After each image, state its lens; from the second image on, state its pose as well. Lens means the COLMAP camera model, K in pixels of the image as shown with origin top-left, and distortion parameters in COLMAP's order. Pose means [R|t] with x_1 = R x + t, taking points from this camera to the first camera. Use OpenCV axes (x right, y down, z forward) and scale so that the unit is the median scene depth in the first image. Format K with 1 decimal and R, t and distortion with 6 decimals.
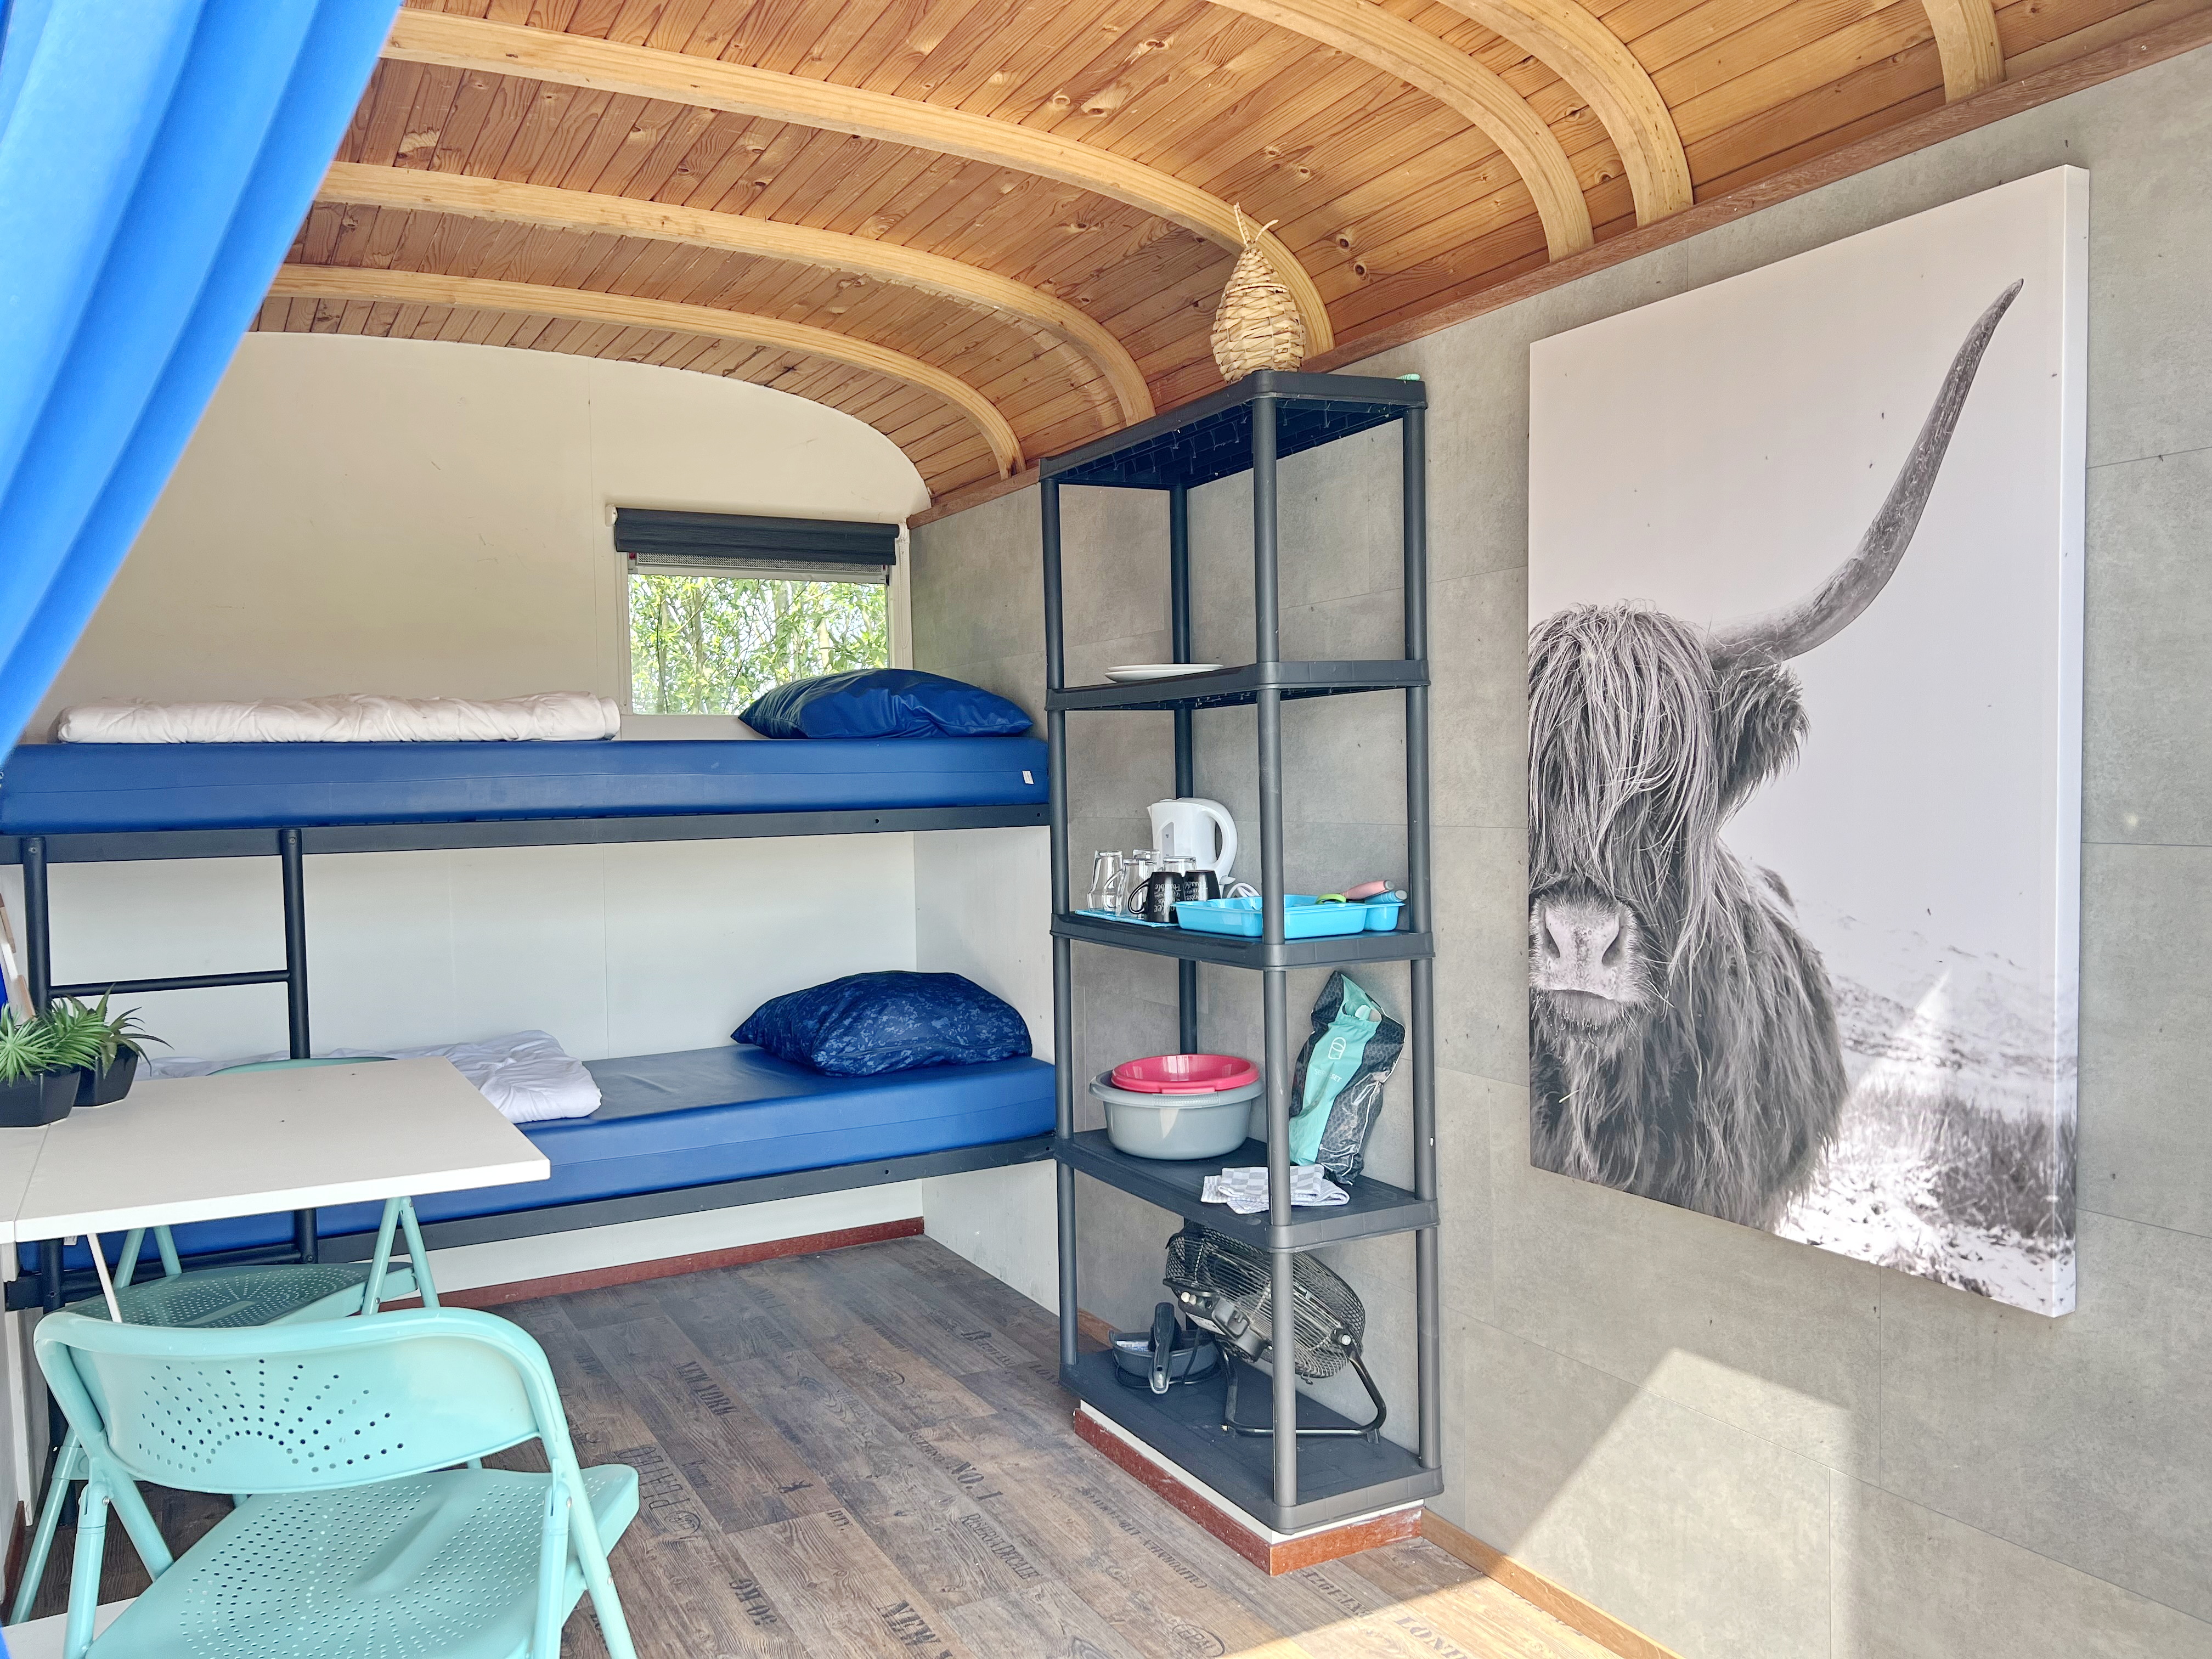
lens RADIAL K [[1677.5, 0, 1107.0], [0, 1677.5, 838.5], [0, 0, 1]] dist [0.010180, -0.020766]
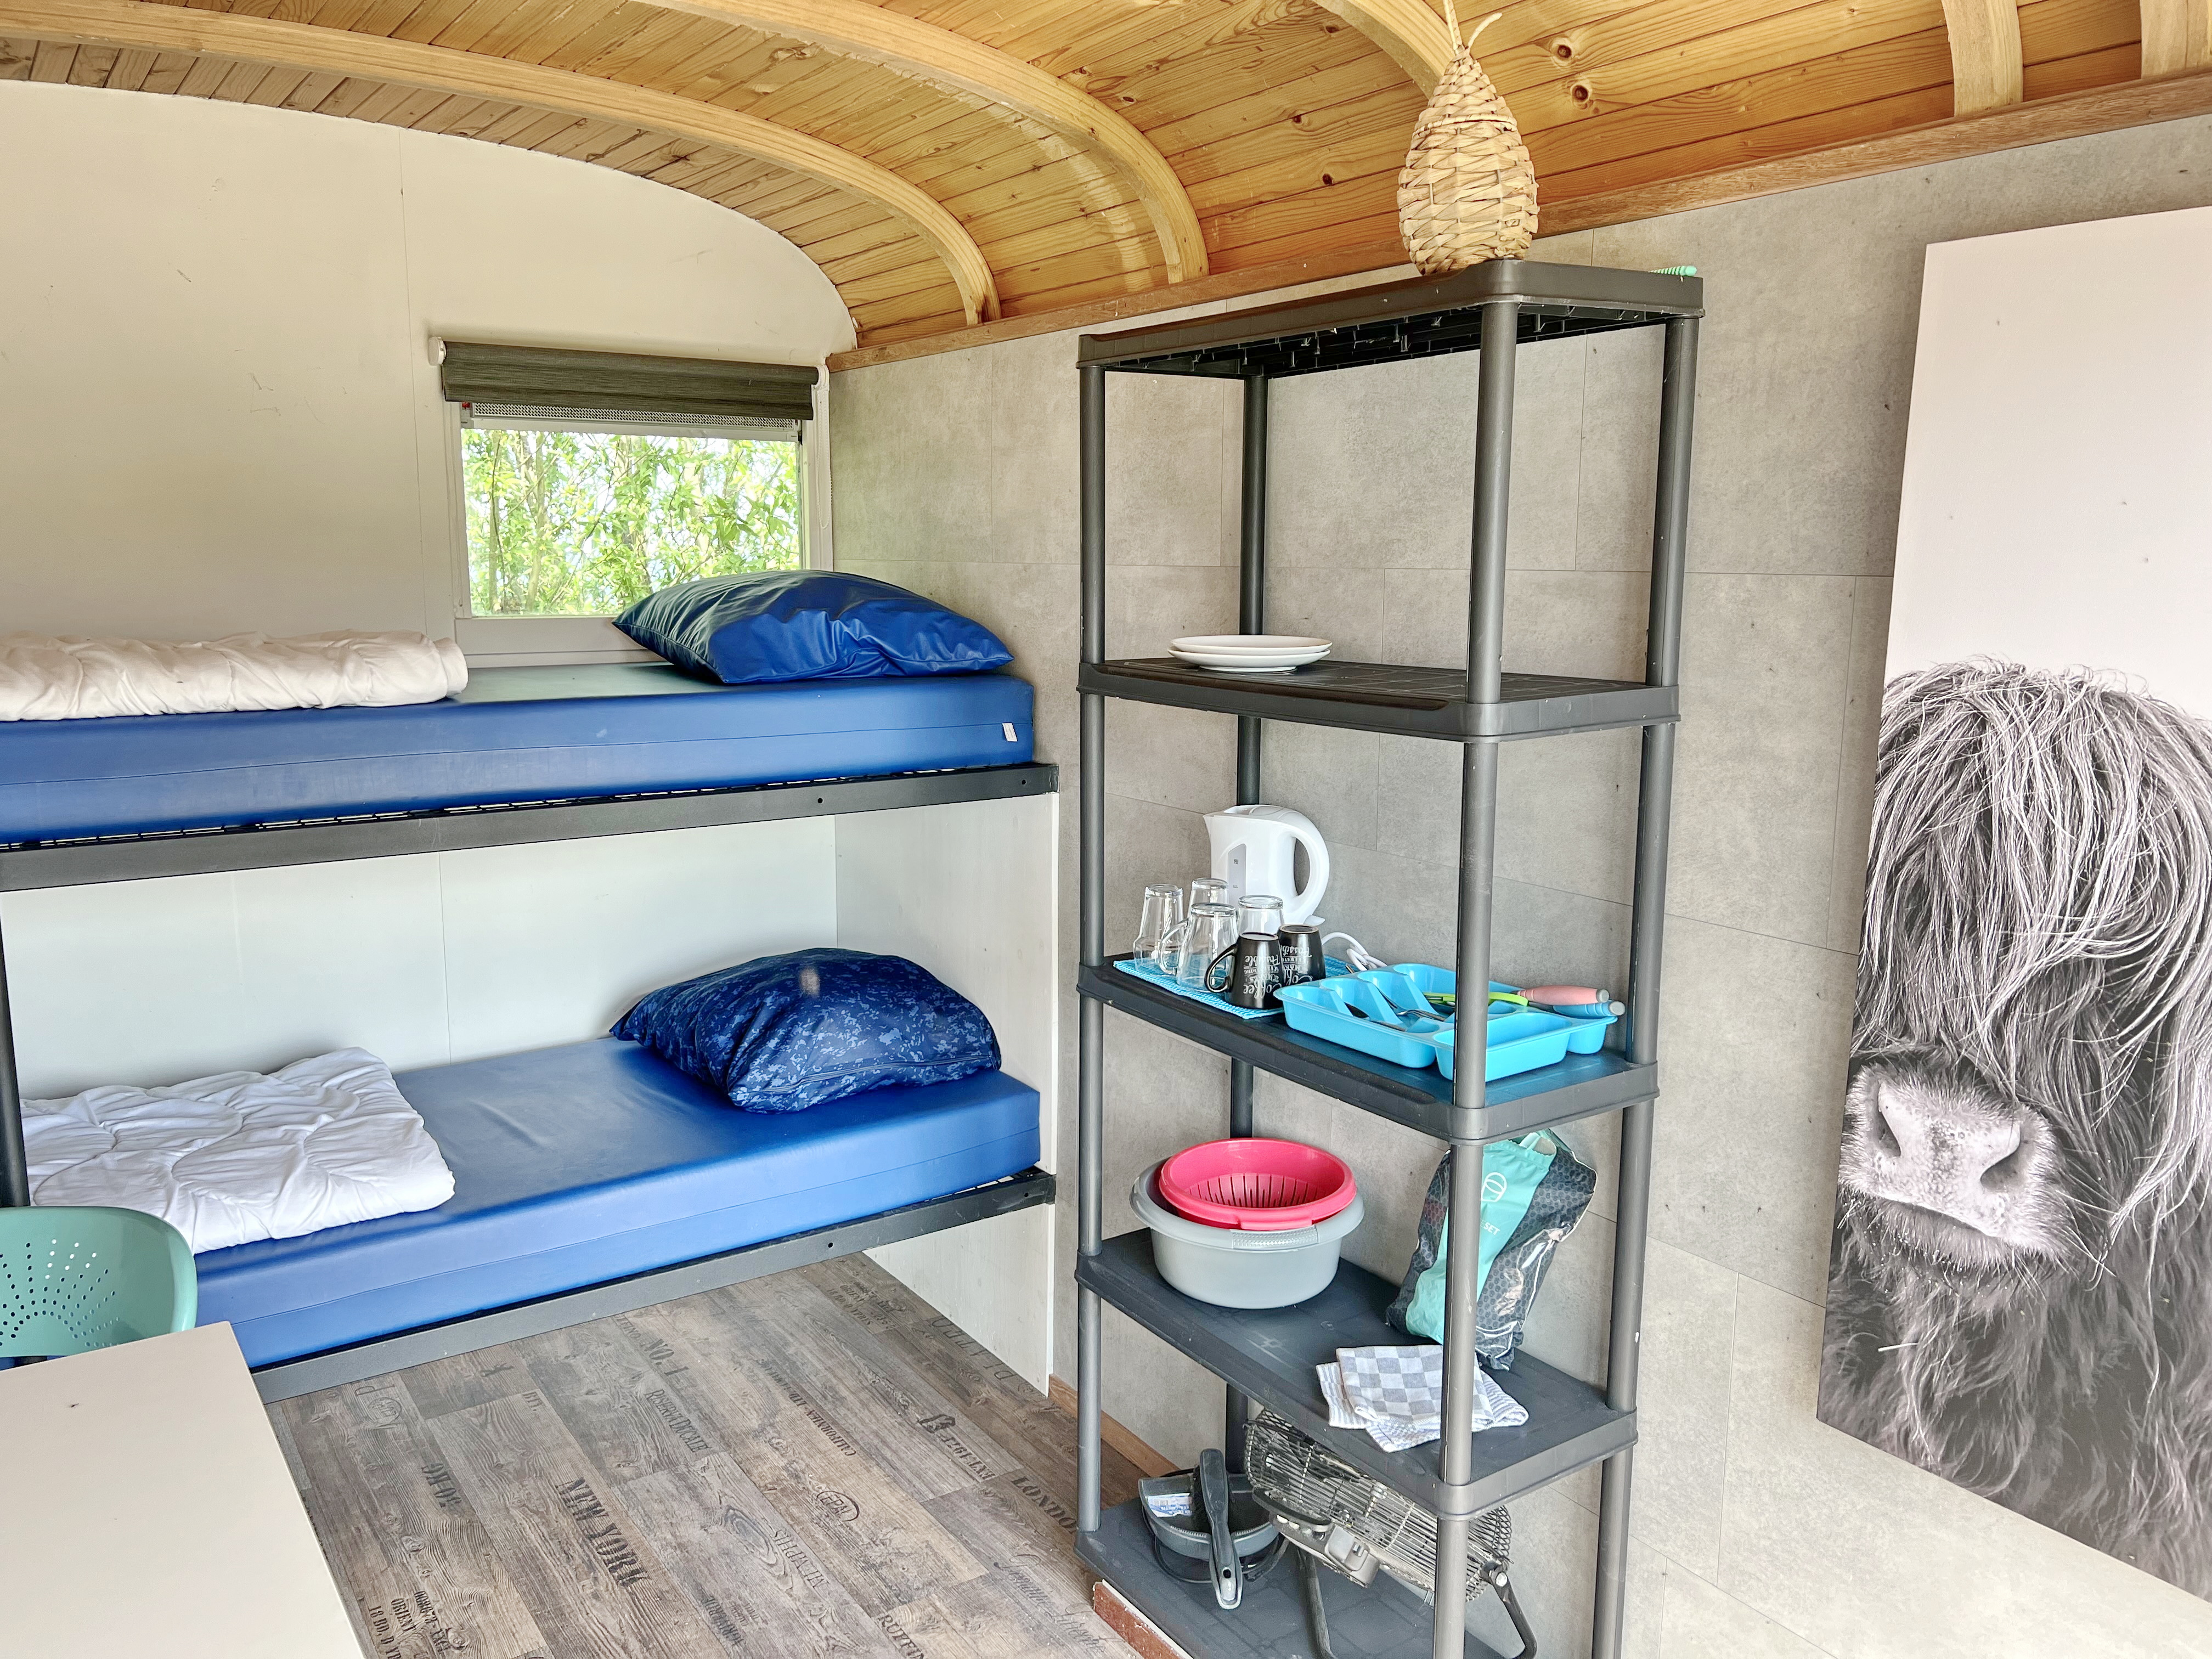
lens RADIAL K [[1677.5, 0, 1111.8], [0, 1677.5, 823.3], [0, 0, 1]] dist [0.010180, -0.020766]
pose [[0.994064, 0.009674, 0.108366, -0.098364], [-0.023097, 0.992100, 0.123307, -0.107235], [-0.106317, -0.125078, 0.986434, 0.267397]]
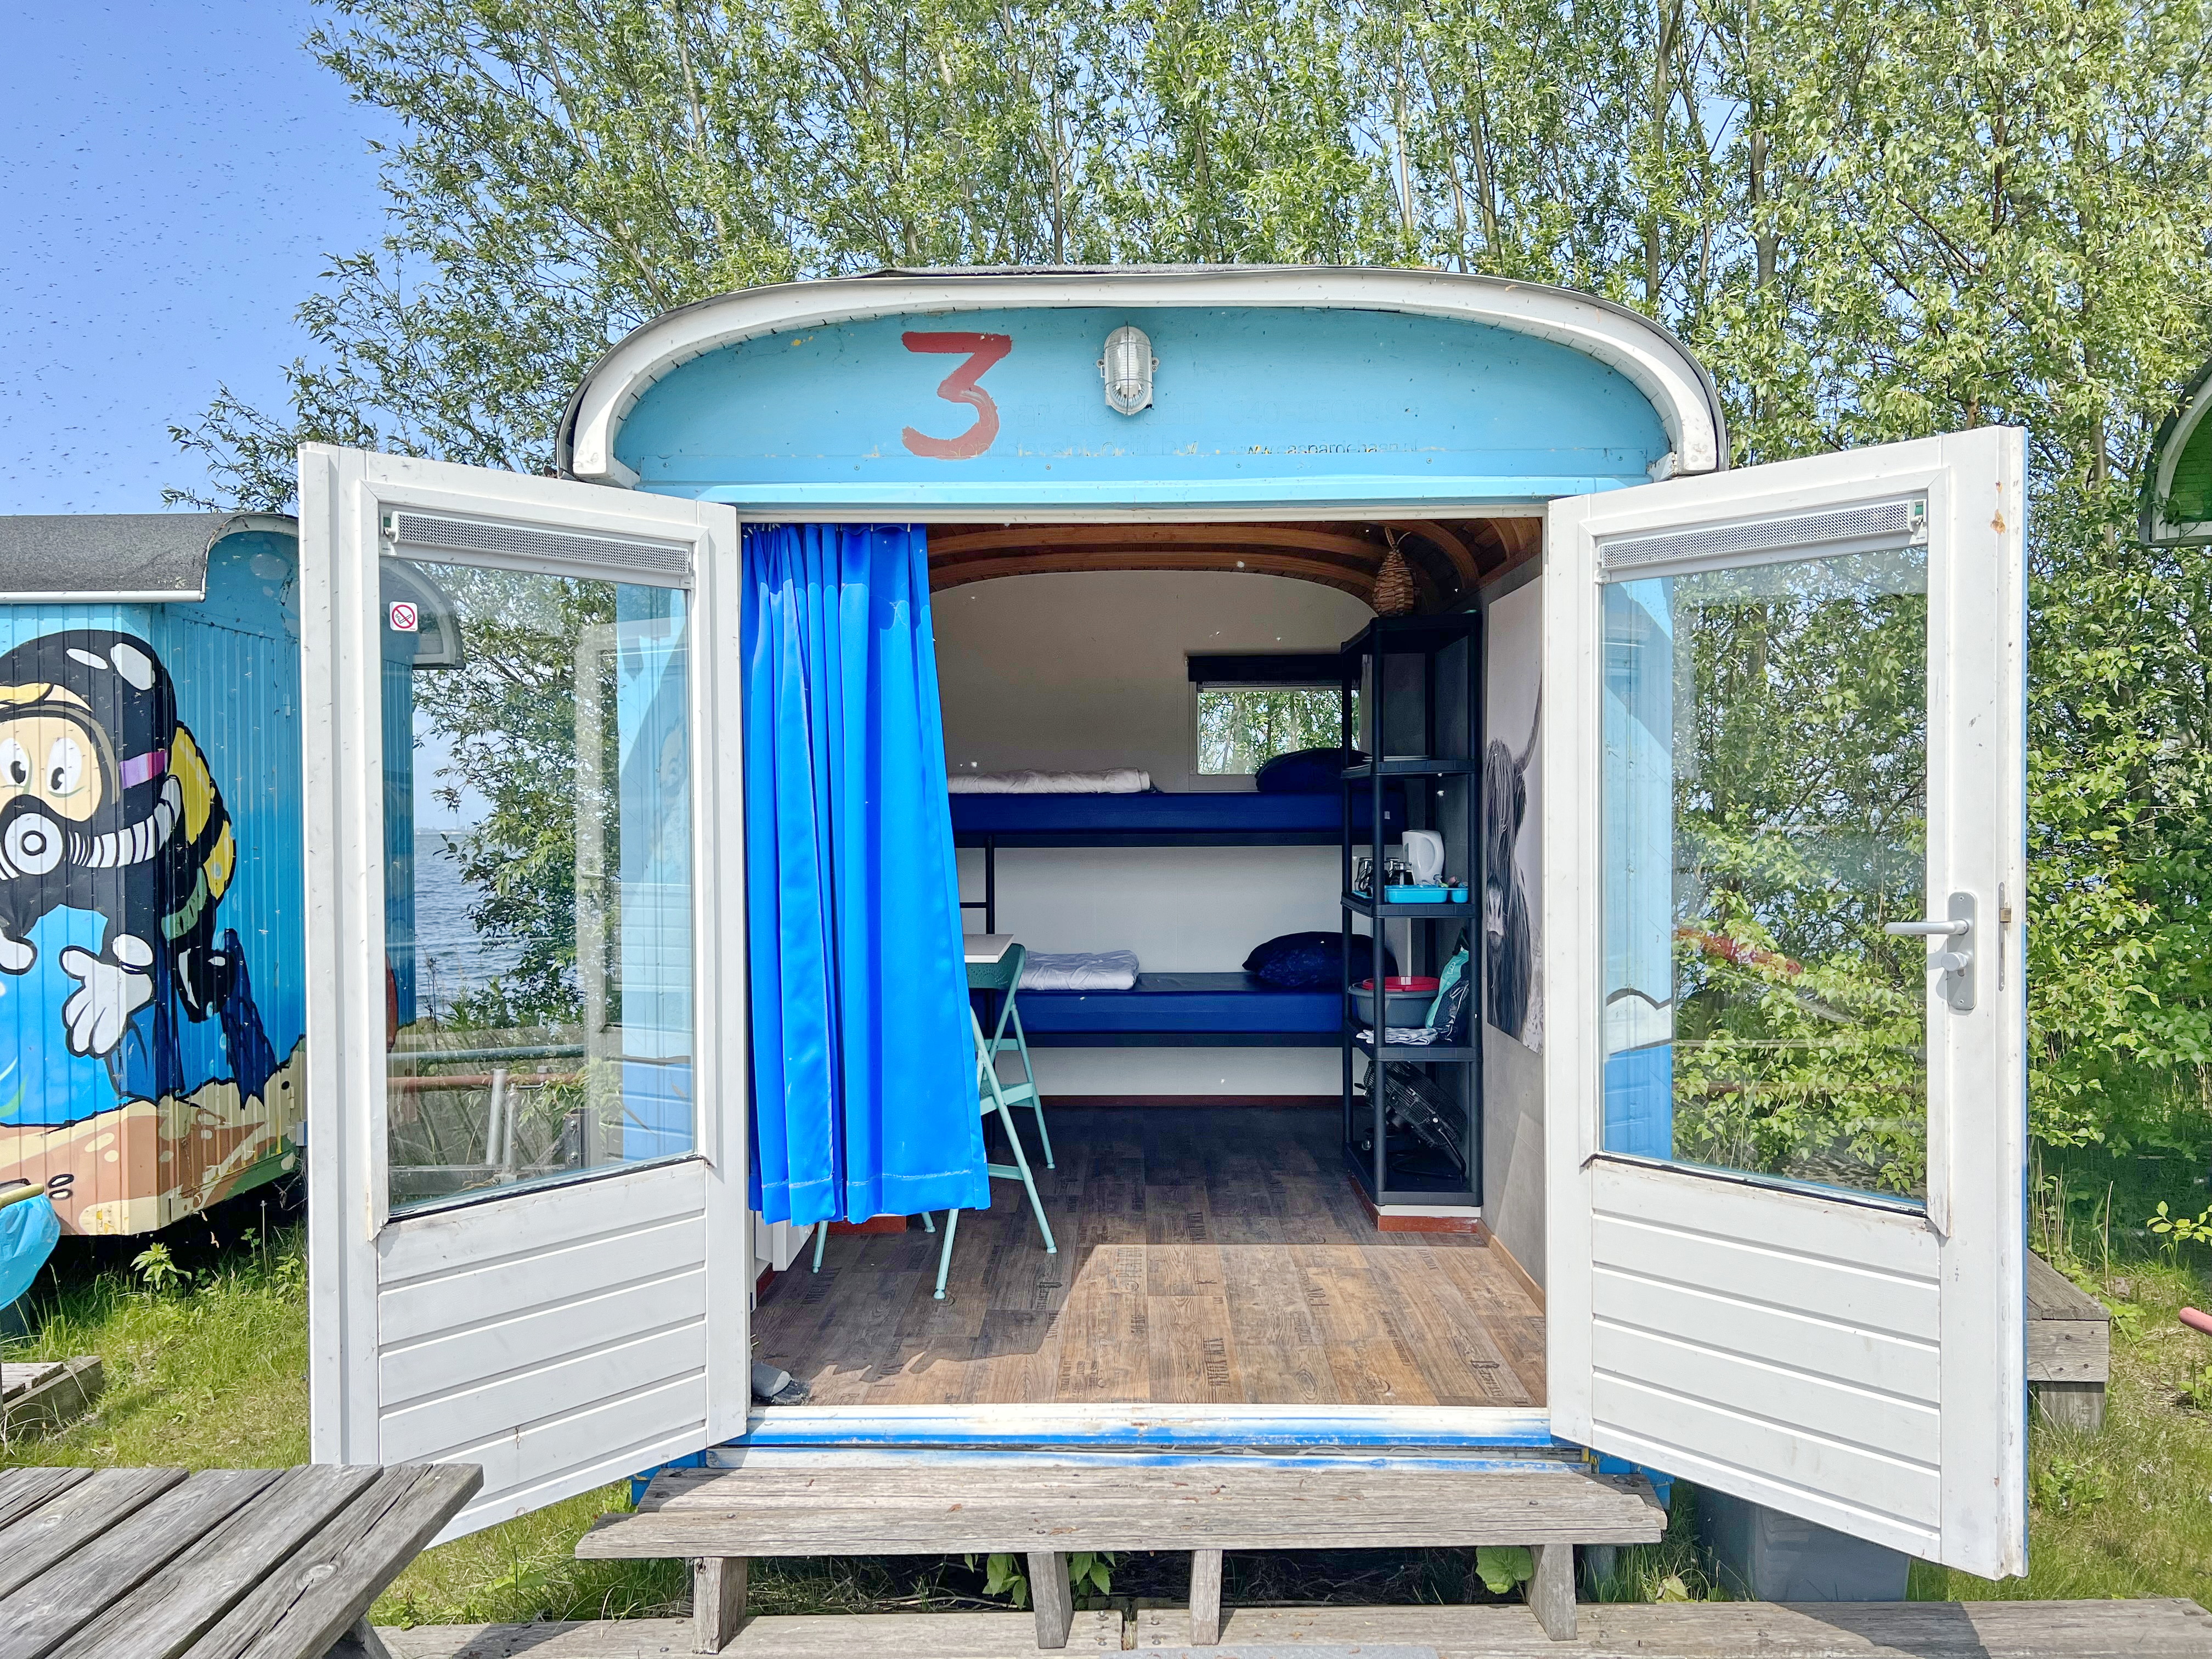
lens RADIAL K [[1677.5, 0, 1104.4], [0, 1677.5, 830.9], [0, 0, 1]] dist [0.010180, -0.020766]
pose [[0.865247, 0.019133, -0.500981, 0.645187], [-0.026369, 0.999625, -0.007364, -0.000461], [0.500652, 0.019582, 0.865427, -0.694919]]
